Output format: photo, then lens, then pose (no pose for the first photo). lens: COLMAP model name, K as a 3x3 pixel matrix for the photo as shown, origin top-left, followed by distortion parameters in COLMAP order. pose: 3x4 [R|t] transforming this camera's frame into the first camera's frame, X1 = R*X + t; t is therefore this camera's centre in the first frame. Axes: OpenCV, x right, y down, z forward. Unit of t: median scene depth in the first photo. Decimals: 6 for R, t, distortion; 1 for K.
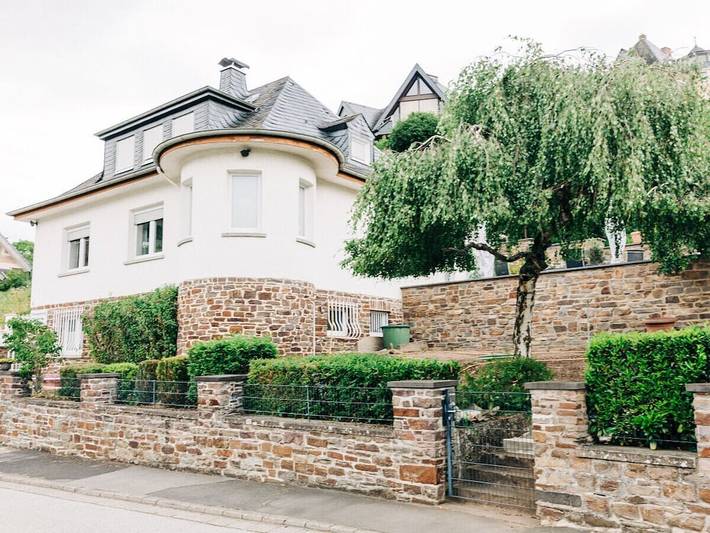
lens RADIAL K [[585.2, 0, 355.0], [0, 585.2, 266.5], [0, 0, 1]] dist [0.004726, -0.006102]
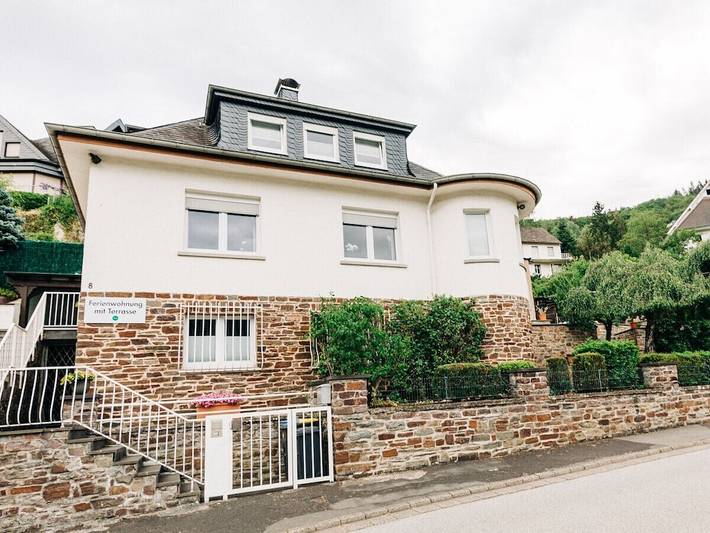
lens RADIAL K [[521.0, 0, 355.0], [0, 521.0, 266.5], [0, 0, 1]] dist [0.002762, -0.002638]
pose [[0.482639, 0.208589, 0.850617, -1.636467], [-0.074125, 0.977469, -0.197637, 0.242226], [-0.872677, 0.032336, 0.487226, 0.921834]]
